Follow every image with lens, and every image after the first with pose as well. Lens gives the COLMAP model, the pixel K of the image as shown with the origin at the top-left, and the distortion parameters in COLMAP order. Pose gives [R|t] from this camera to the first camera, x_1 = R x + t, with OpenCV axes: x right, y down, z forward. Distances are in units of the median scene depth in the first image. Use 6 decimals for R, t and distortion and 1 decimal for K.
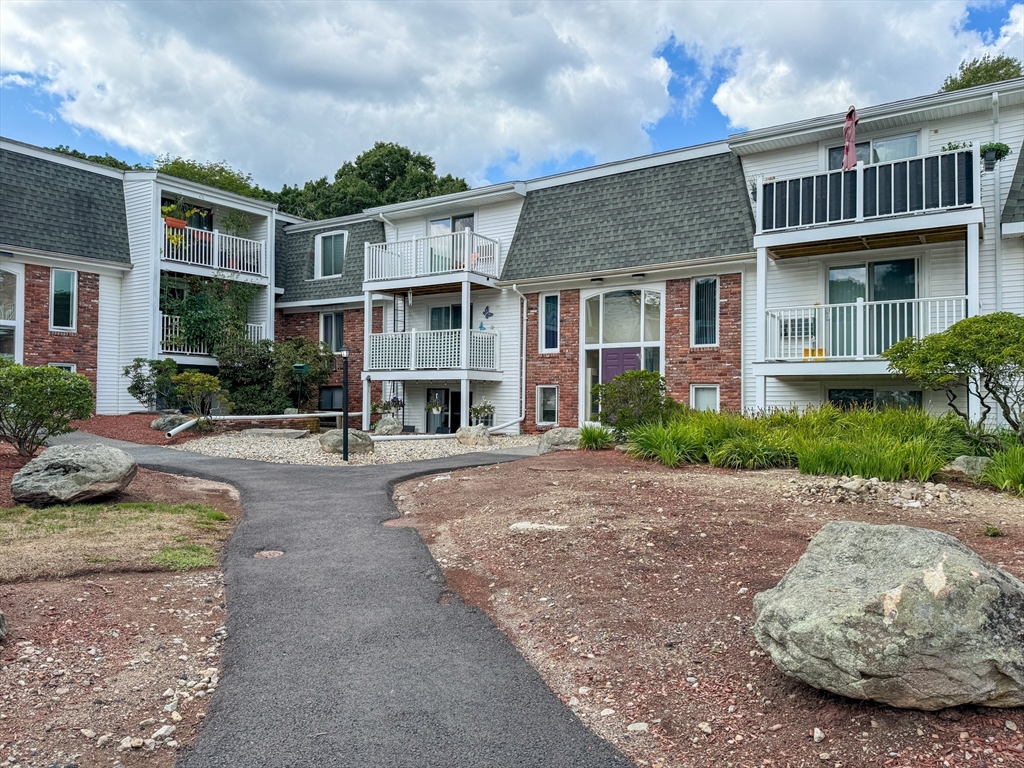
lens RADIAL K [[729.9, 0, 505.8], [0, 729.9, 391.1], [0, 0, 1]] dist [0.126814, -0.201717]
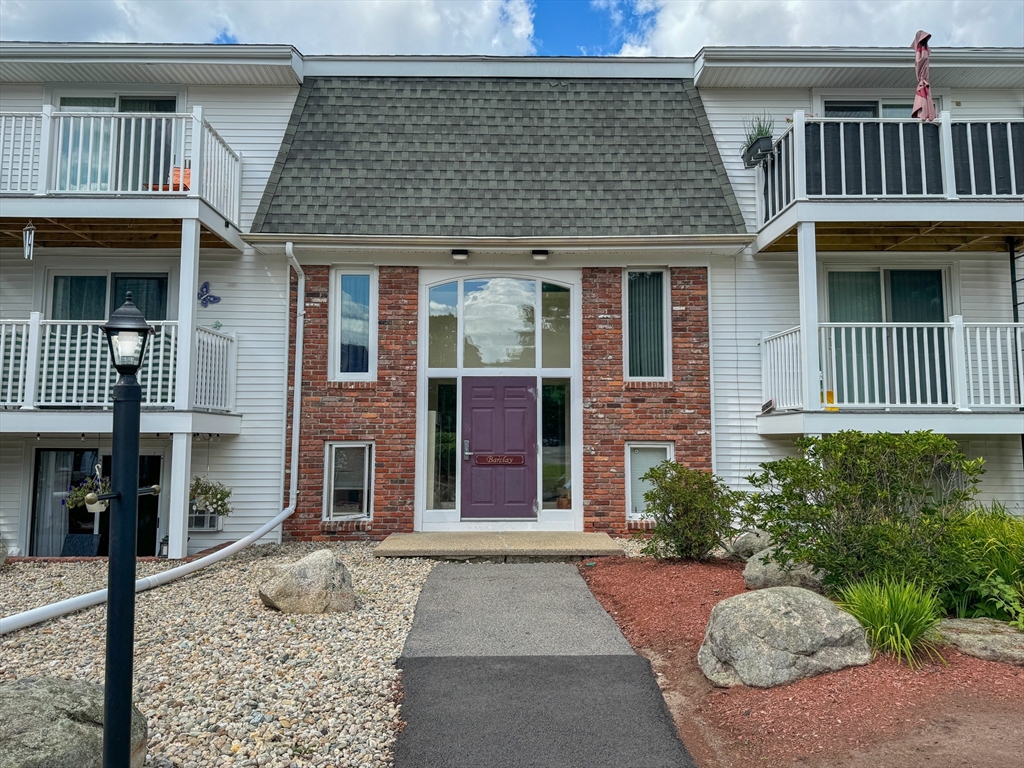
lens RADIAL K [[745.6, 0, 514.9], [0, 745.6, 374.2], [0, 0, 1]] dist [0.133729, -0.219938]
pose [[0.814764, 0.042605, 0.578225, -0.159402], [-0.001654, 0.997463, -0.071164, -0.019080], [-0.579790, 0.057026, 0.812768, 0.496594]]
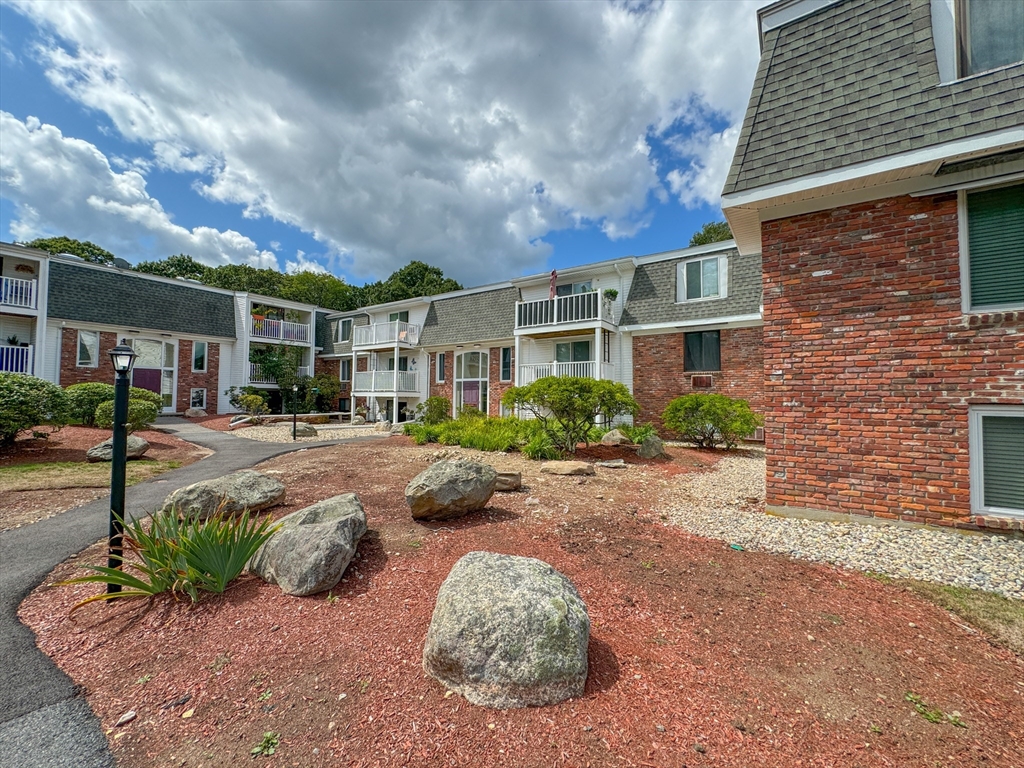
lens RADIAL K [[426.6, 0, 512.7], [0, 426.6, 380.1], [0, 0, 1]] dist [-0.001872, -0.000072]
pose [[0.999926, 0.000360, -0.012182, 0.269358], [-0.000727, 0.999546, -0.030129, -0.025912], [0.012165, 0.030136, 0.999472, -0.138932]]
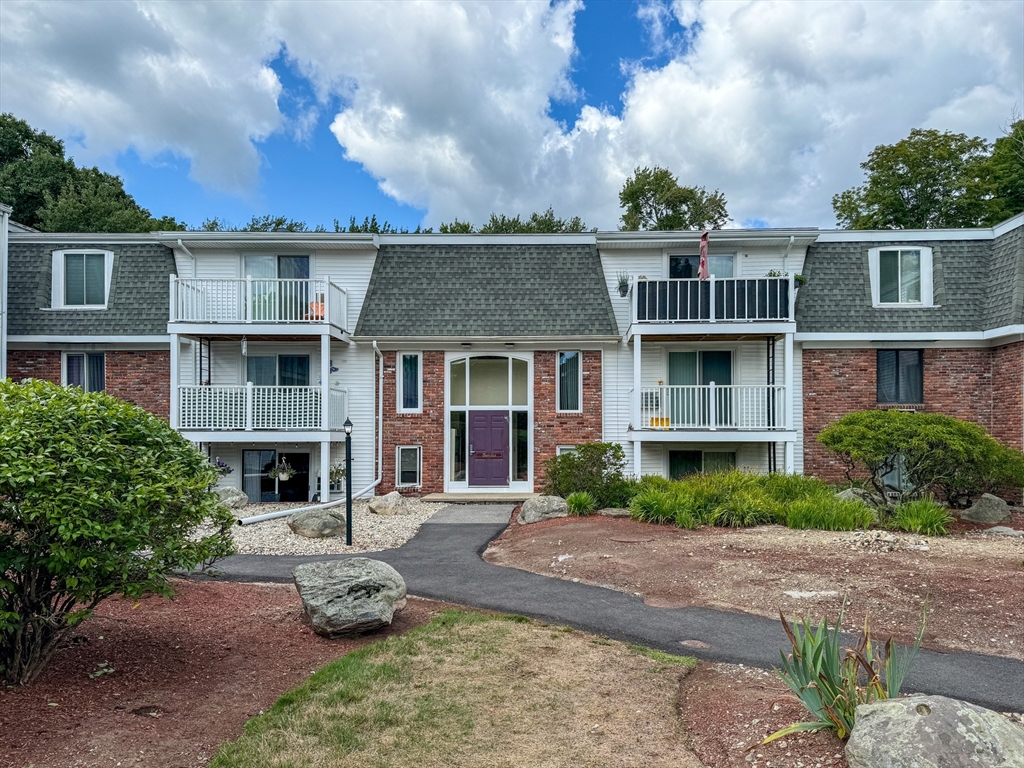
lens RADIAL K [[737.5, 0, 577.3], [0, 737.5, 429.6], [0, 0, 1]] dist [0.091868, -0.063479]
pose [[0.824136, -0.003519, 0.566381, -0.321649], [0.000805, 0.999987, 0.005043, -0.035346], [-0.566391, -0.003700, 0.824128, 0.052456]]
